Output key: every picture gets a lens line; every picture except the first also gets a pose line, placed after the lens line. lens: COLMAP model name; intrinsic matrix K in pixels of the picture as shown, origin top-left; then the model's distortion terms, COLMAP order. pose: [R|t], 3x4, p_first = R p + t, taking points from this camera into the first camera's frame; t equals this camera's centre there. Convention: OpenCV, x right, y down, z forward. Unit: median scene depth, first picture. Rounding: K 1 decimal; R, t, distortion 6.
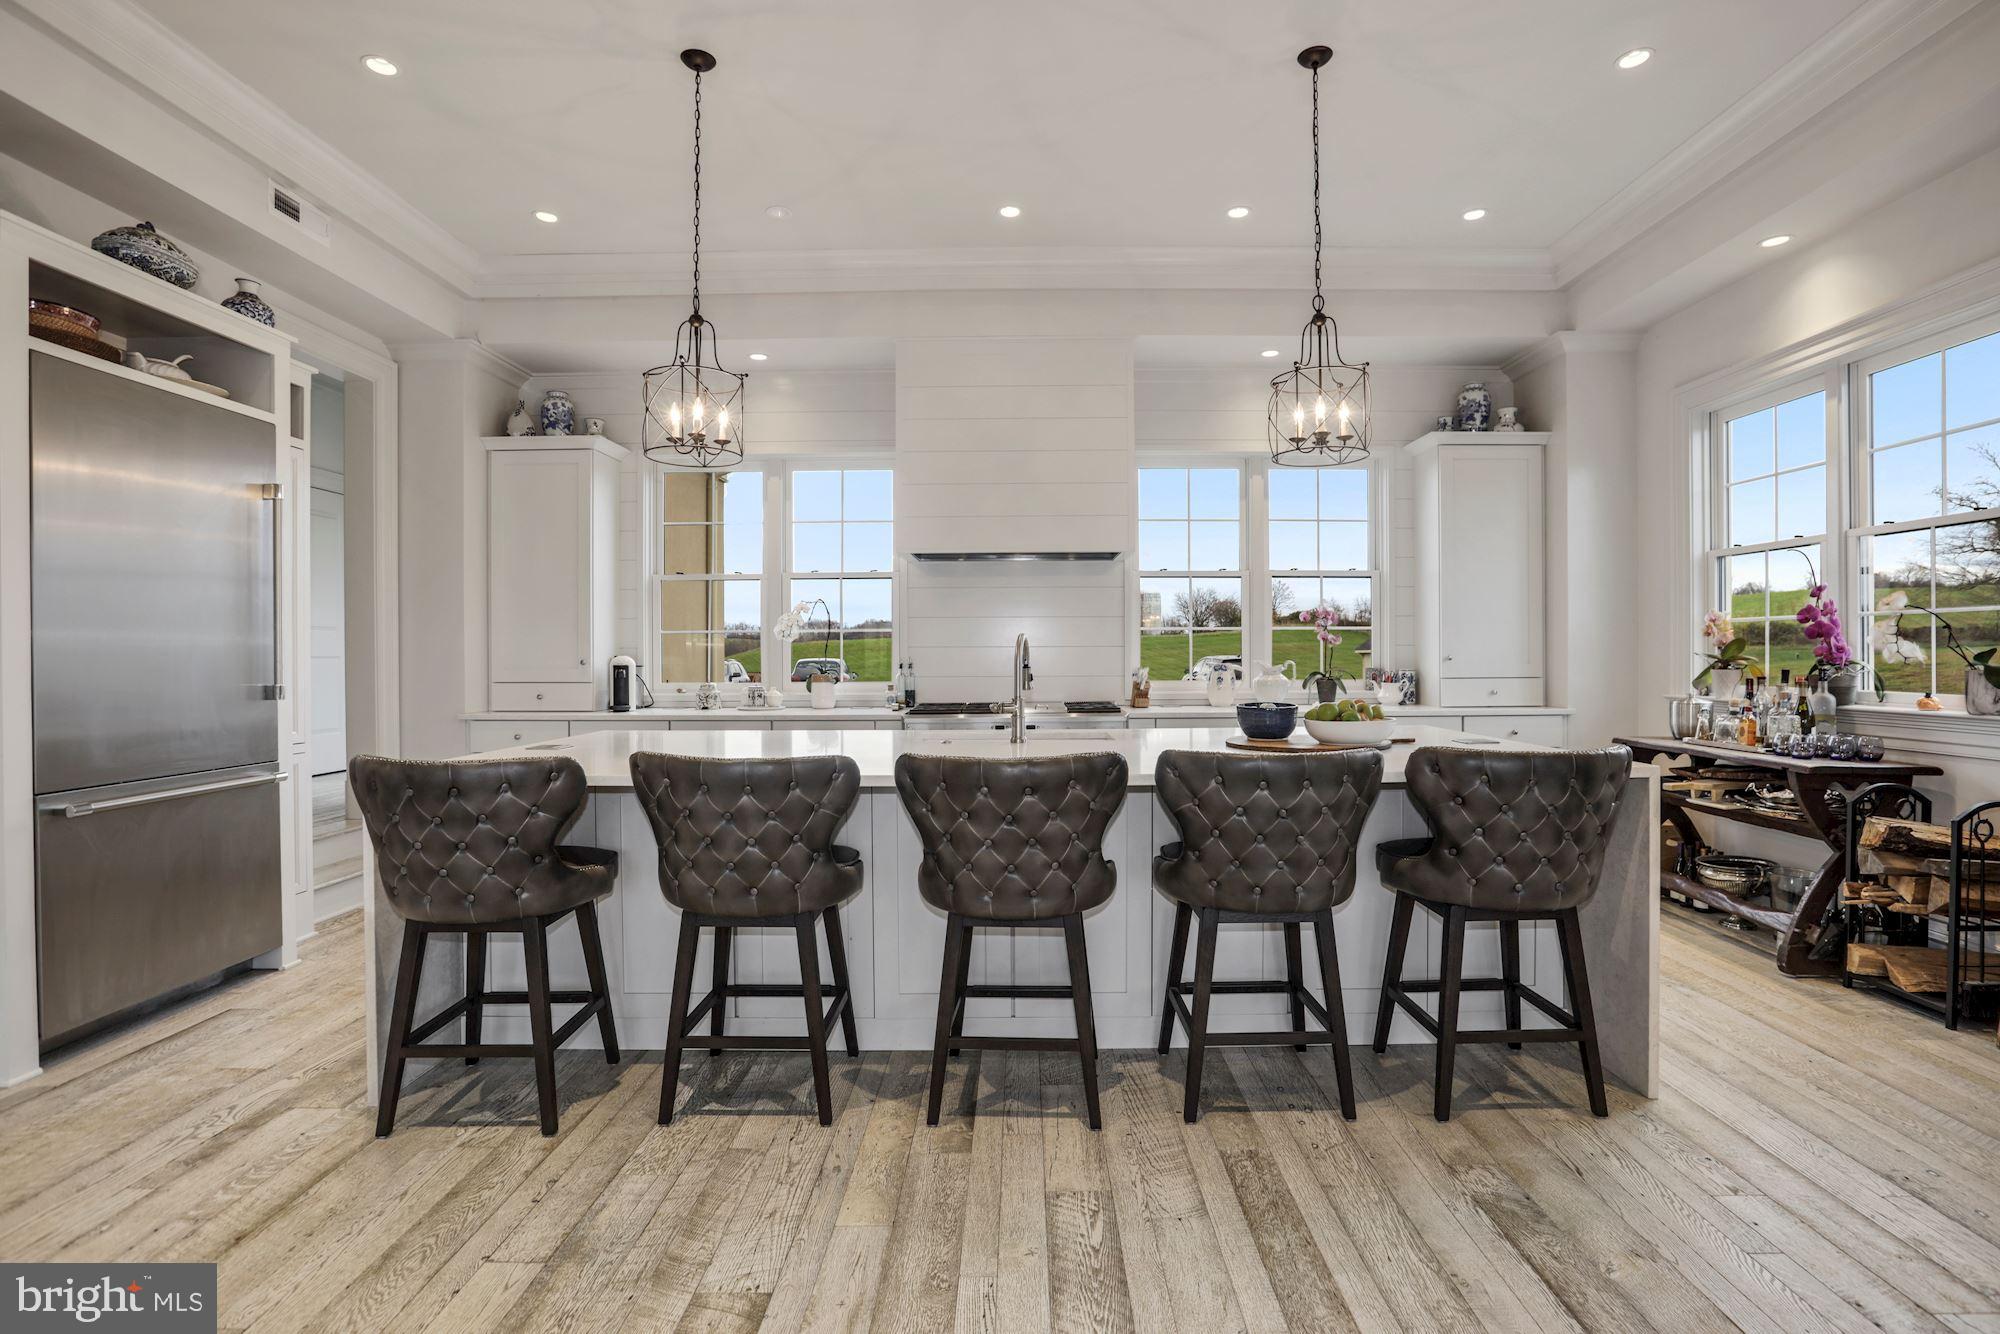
lens RADIAL K [[947.9, 0, 1022.2], [0, 947.9, 659.8], [0, 0, 1]] dist [-0.056278, 0.024898]
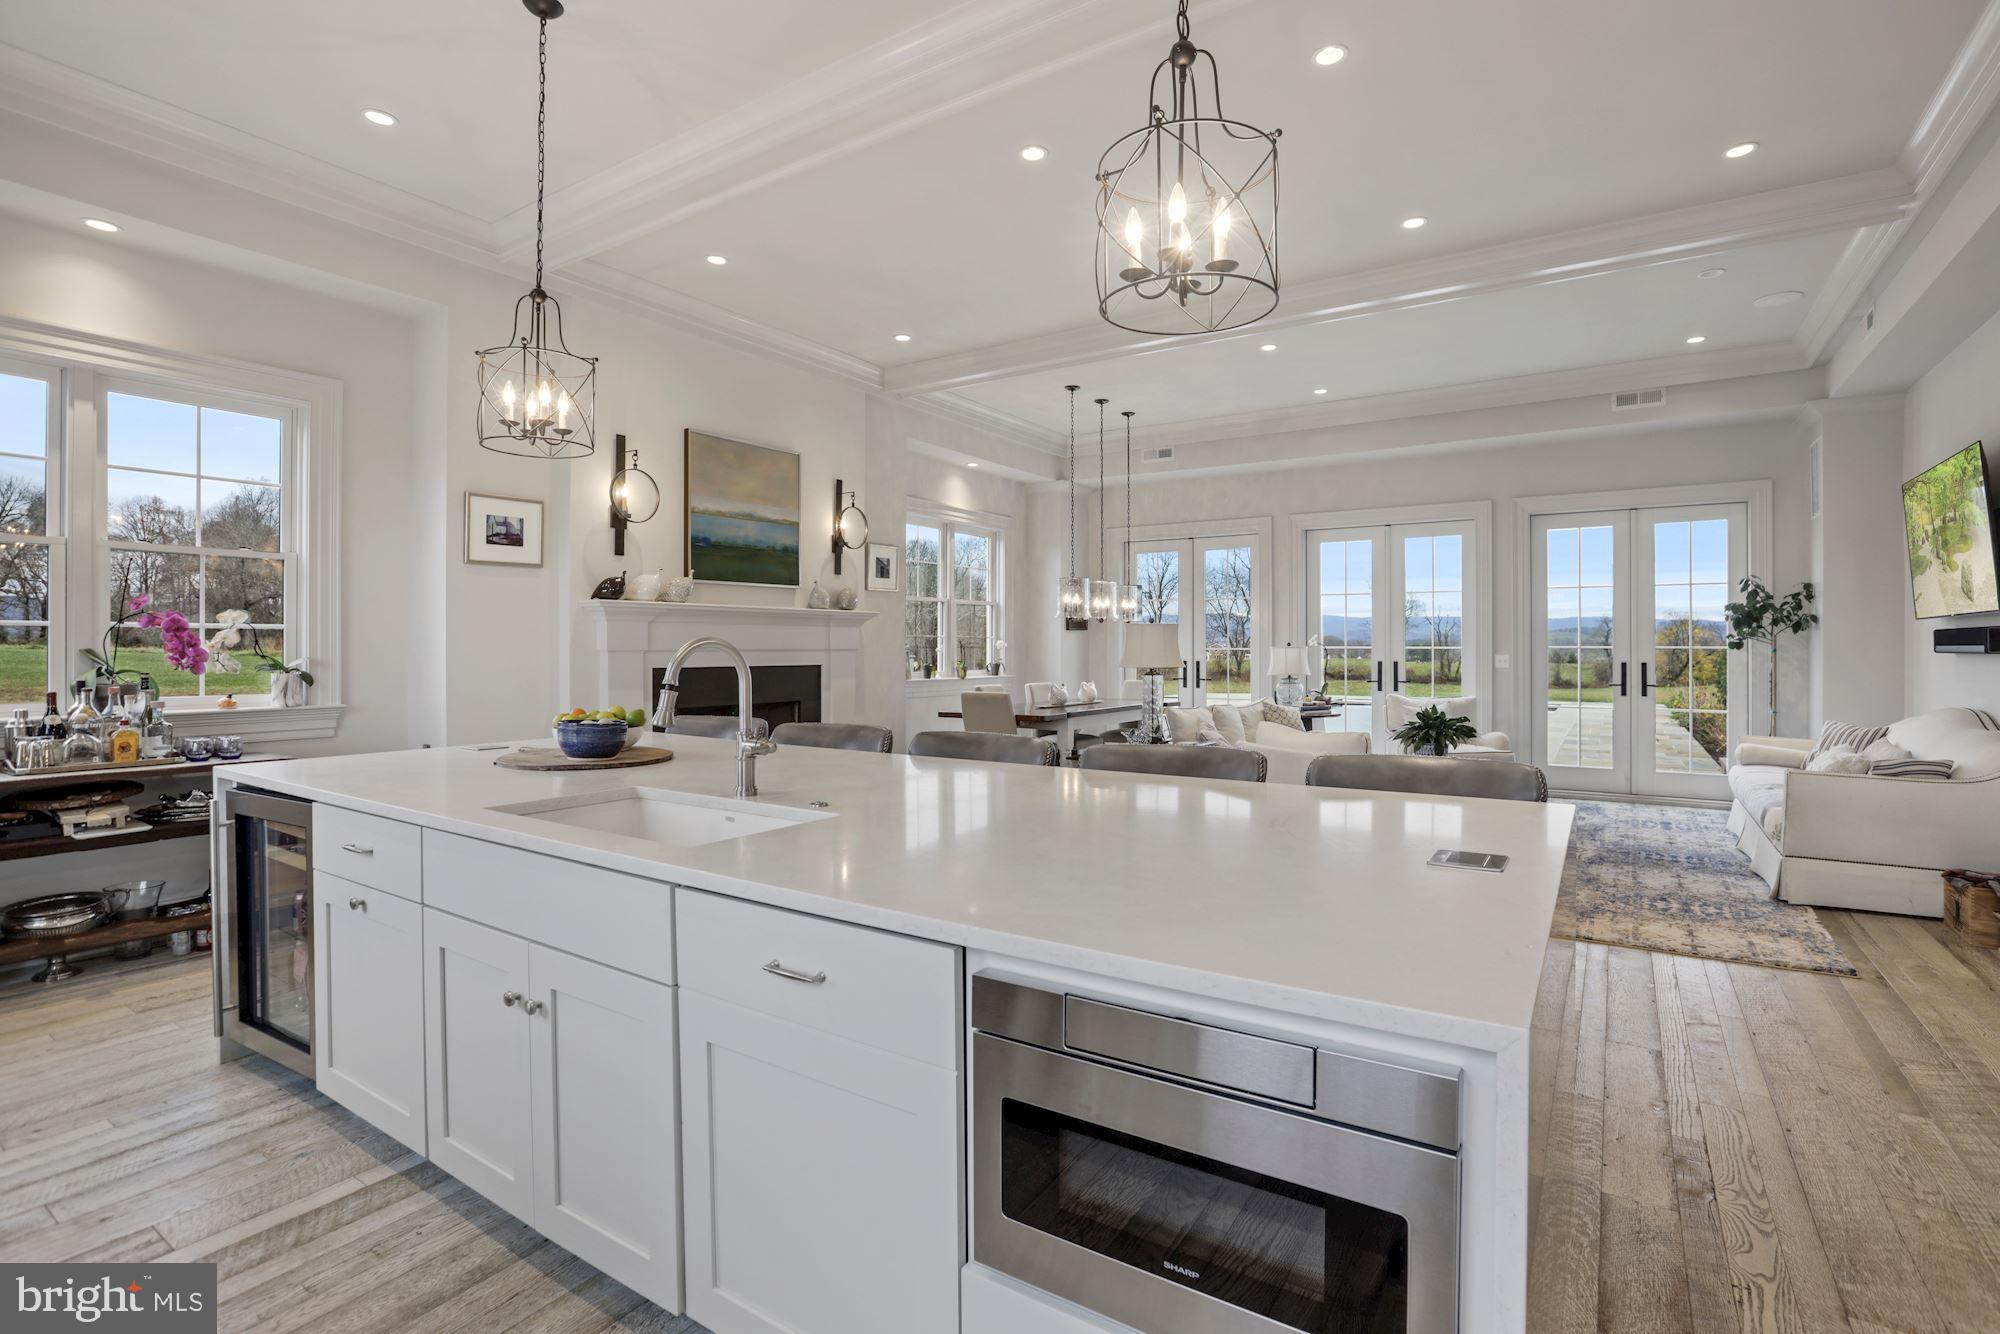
lens RADIAL K [[944.5, 0, 1017.7], [0, 944.5, 642.0], [0, 0, 1]] dist [-0.049171, 0.018109]
pose [[-0.841059, 0.006839, 0.540900, -0.479774], [0.006382, 0.999976, -0.002719, -0.020003], [-0.540905, 0.001165, -0.841083, 1.301816]]
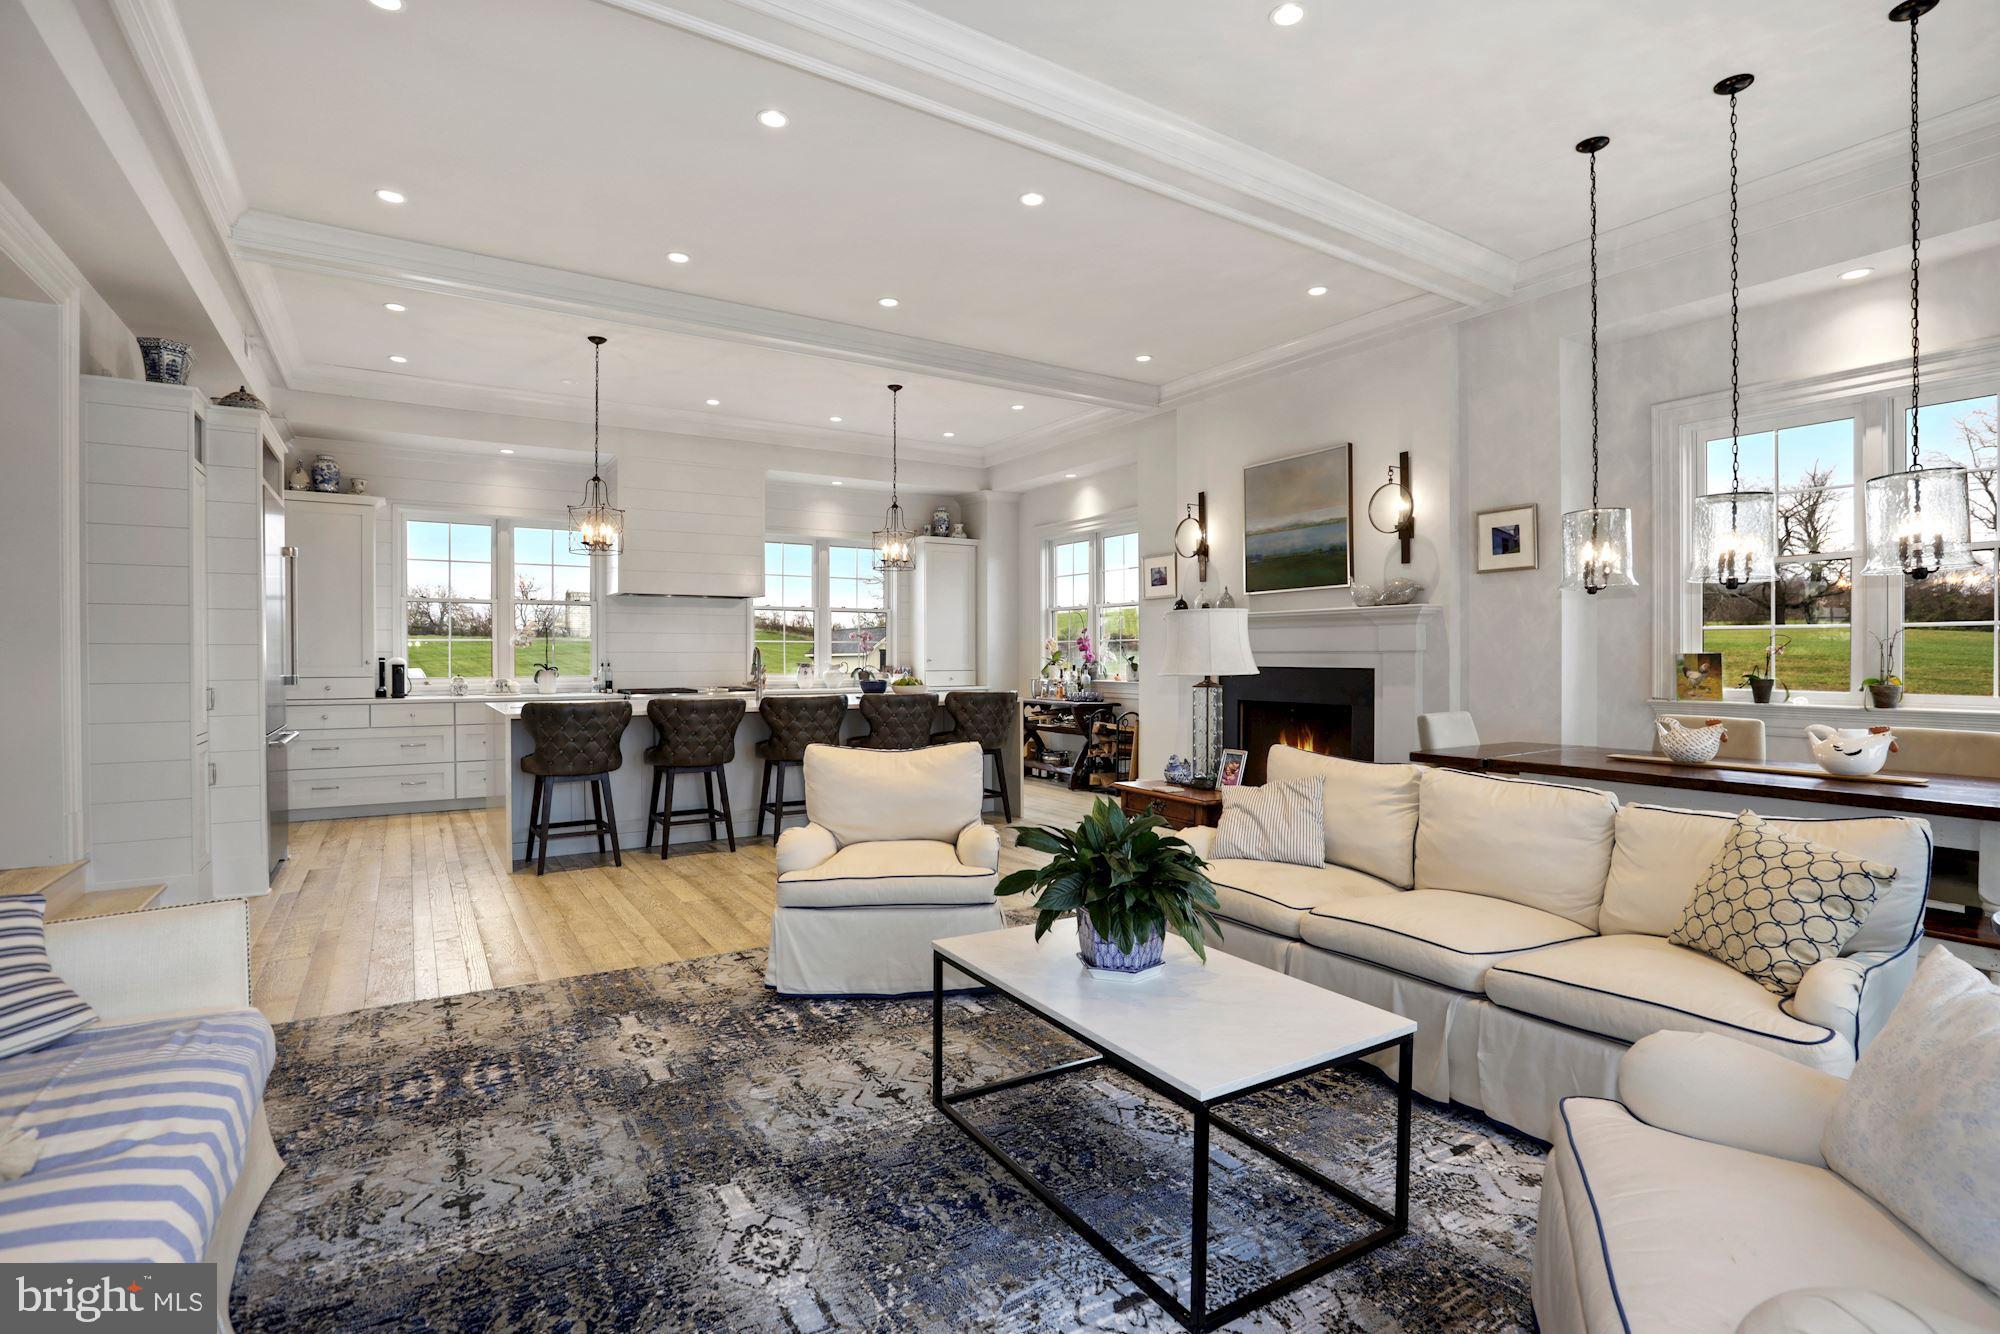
lens RADIAL K [[955.1, 0, 1020.9], [0, 955.1, 660.3], [0, 0, 1]] dist [-0.053759, 0.025097]
pose [[0.835765, 0.000890, 0.549086, -0.584189], [0.000353, 0.999998, -0.002157, 0.004767], [-0.549087, 0.001996, 0.835763, -0.912853]]
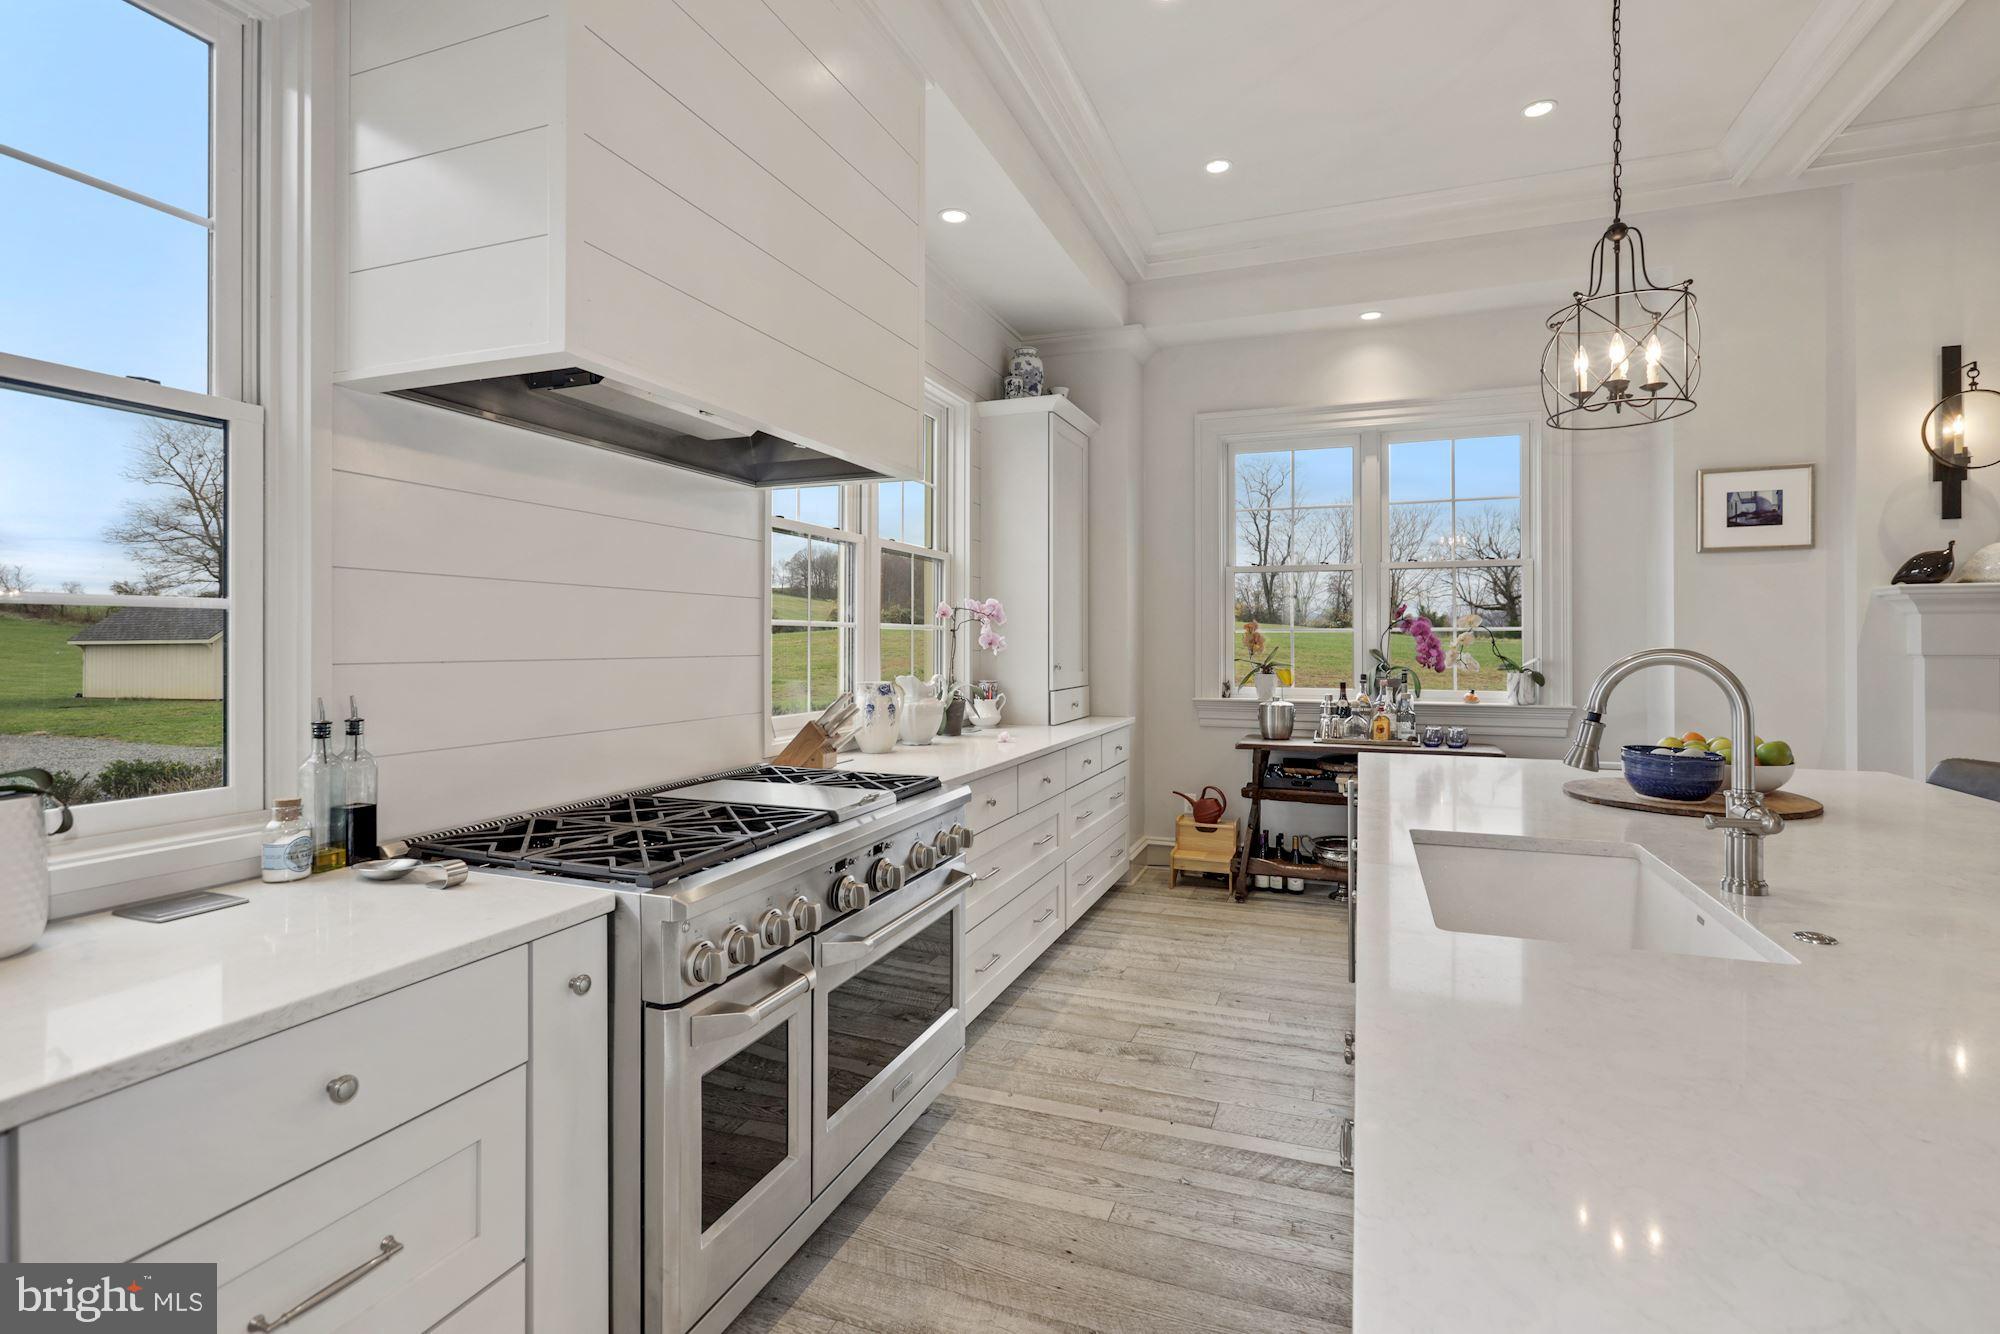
lens RADIAL K [[928.2, 0, 1011.7], [0, 928.2, 637.3], [0, 0, 1]] dist [-0.000655, 0.000621]
pose [[0.352606, 0.007986, 0.935738, -0.475387], [0.003850, 0.999943, -0.009984, -0.027397], [-0.935764, 0.007123, 0.352555, 1.030603]]
